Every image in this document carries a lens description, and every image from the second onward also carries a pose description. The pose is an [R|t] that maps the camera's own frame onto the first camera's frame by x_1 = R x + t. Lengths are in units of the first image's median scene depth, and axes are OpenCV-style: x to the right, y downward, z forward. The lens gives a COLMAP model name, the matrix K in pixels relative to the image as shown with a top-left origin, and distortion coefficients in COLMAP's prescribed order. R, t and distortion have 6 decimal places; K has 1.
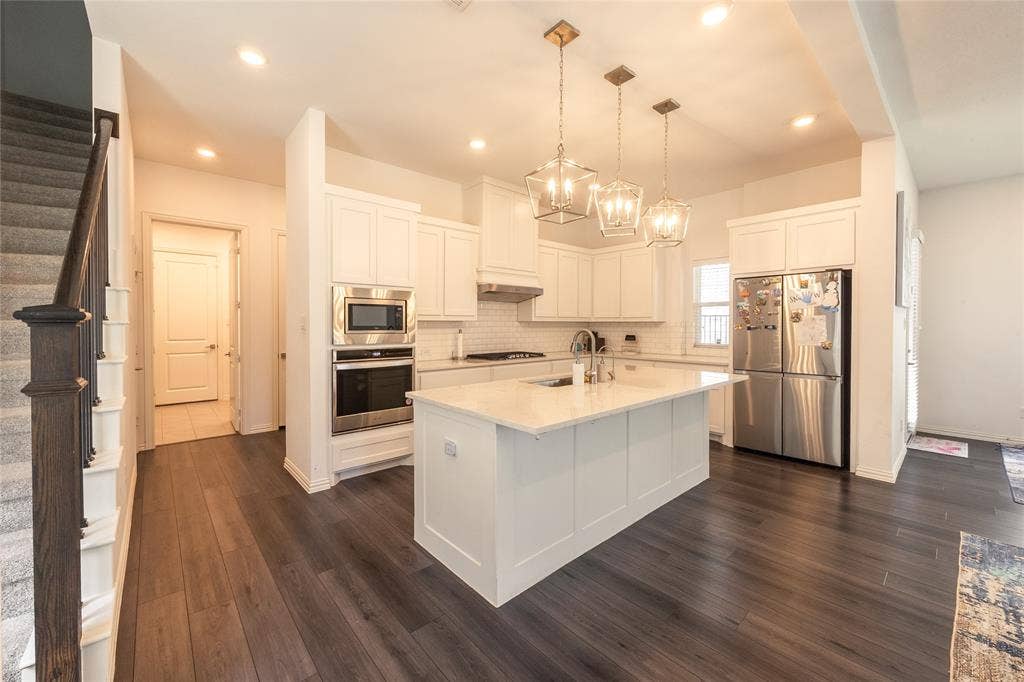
lens RADIAL K [[405.4, 0, 528.2], [0, 405.4, 328.7], [0, 0, 1]] dist [0.000005, -0.000008]
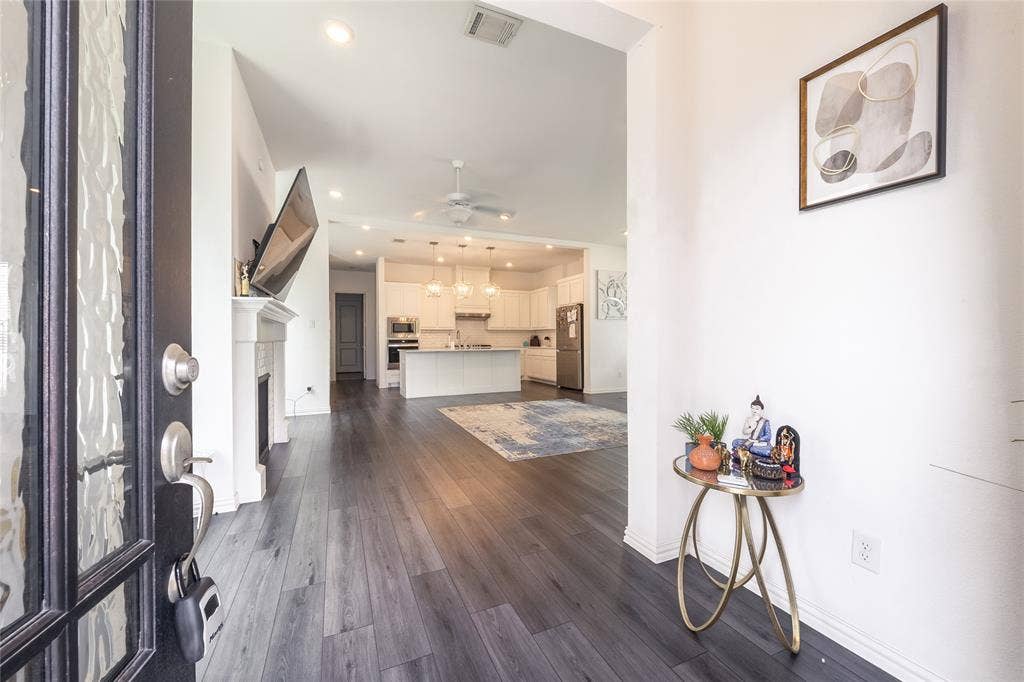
lens RADIAL K [[405.4, 0, 536.9], [0, 405.4, 337.1], [0, 0, 1]] dist [0.000005, -0.000008]
pose [[0.961155, -0.011203, -0.275781, 0.948807], [0.005828, 0.999777, -0.020302, 0.072104], [0.275947, 0.017906, 0.961006, -1.043547]]
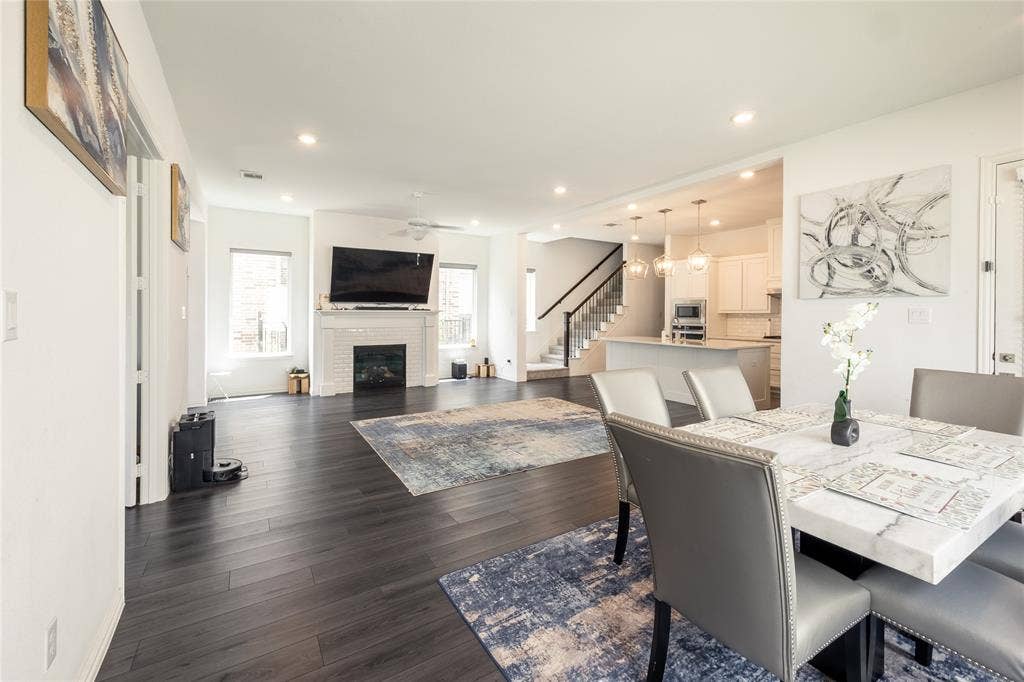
lens RADIAL K [[415.4, 0, 489.7], [0, 415.4, 321.6], [0, 0, 1]] dist [0.001911, -0.000127]
pose [[-0.217448, 0.017031, -0.975923, 1.717884], [-0.011129, 0.999740, 0.019927, -0.007082], [0.976008, 0.015194, -0.217202, 0.323296]]
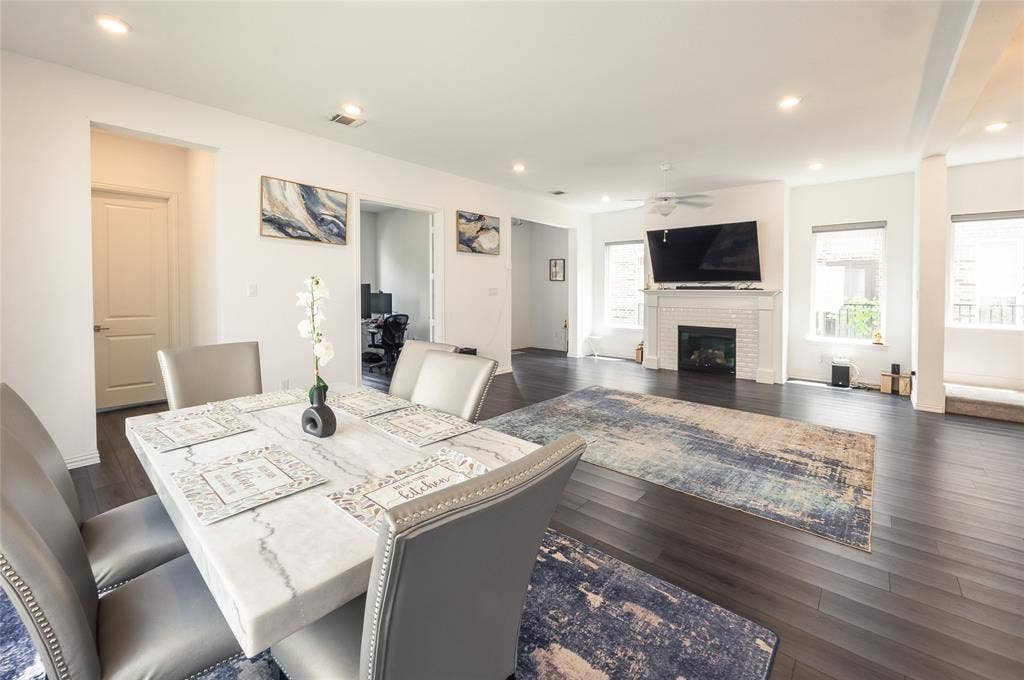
lens RADIAL K [[415.4, 0, 523.1], [0, 415.4, 295.0], [0, 0, 1]] dist [0.001911, -0.000127]
pose [[-0.991289, -0.011723, -0.131179, 1.083433], [-0.014195, 0.999739, 0.017923, -0.013300], [0.130935, 0.019629, -0.991197, 0.995763]]
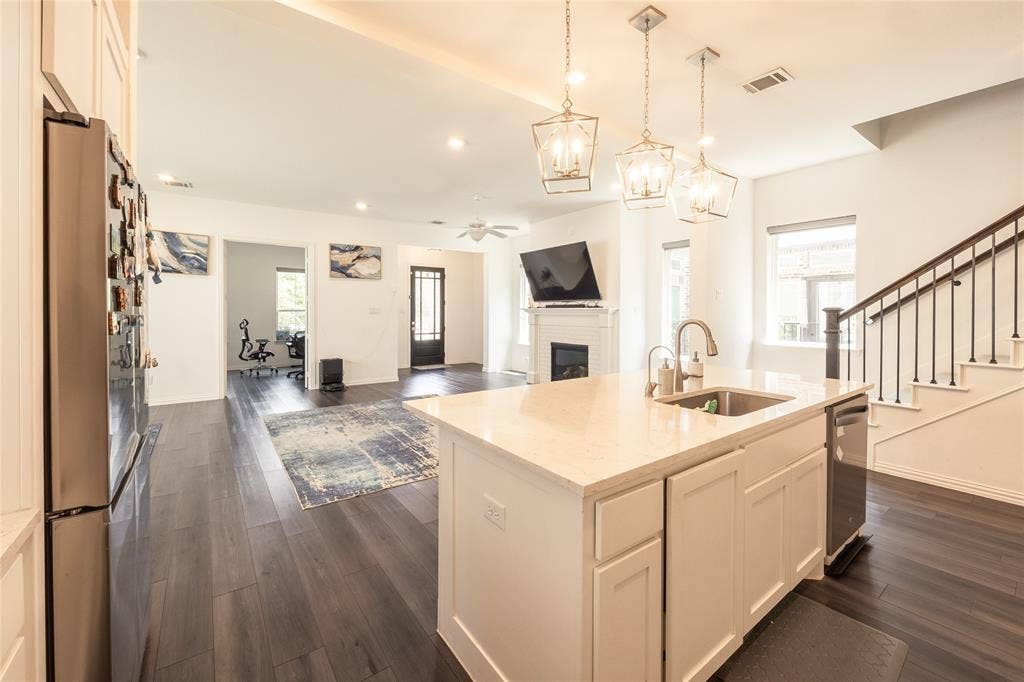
lens RADIAL K [[405.4, 0, 509.5], [0, 405.4, 314.3], [0, 0, 1]] dist [0.000005, -0.000008]
pose [[-0.995482, -0.008928, 0.094533, 0.281727], [-0.007486, 0.999850, 0.015598, -0.013162], [-0.094658, 0.014819, -0.995400, 1.136321]]
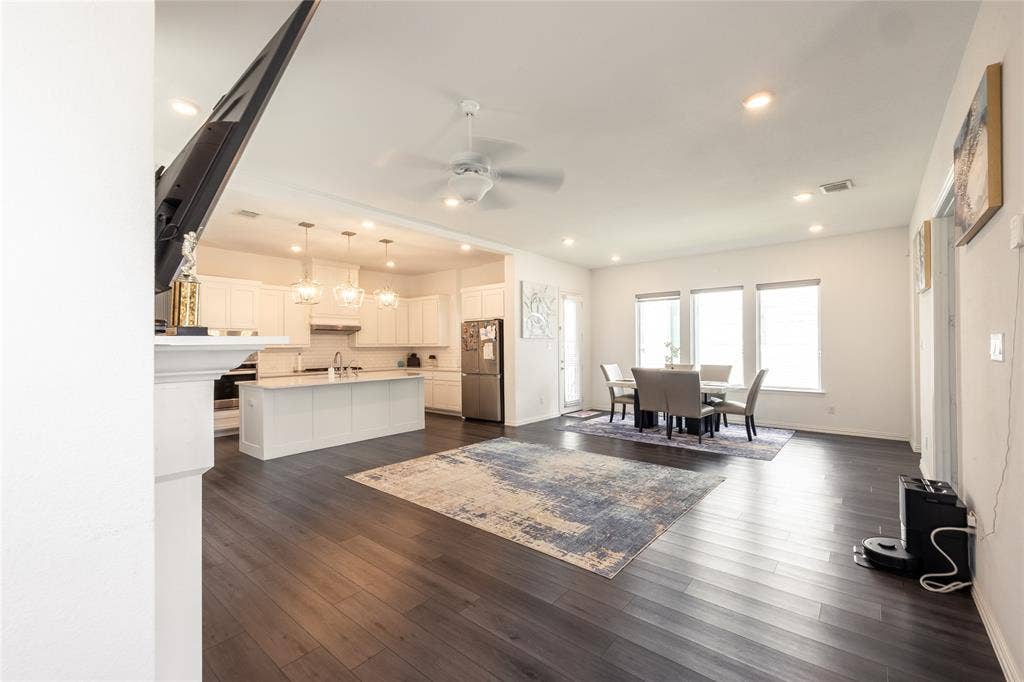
lens RADIAL K [[415.4, 0, 538.5], [0, 415.4, 342.8], [0, 0, 1]] dist [0.001911, -0.000127]
pose [[0.984829, -0.009394, 0.173275, 0.496658], [0.013139, 0.999704, -0.020479, 0.008254], [-0.173031, 0.022445, 0.984661, -0.803905]]
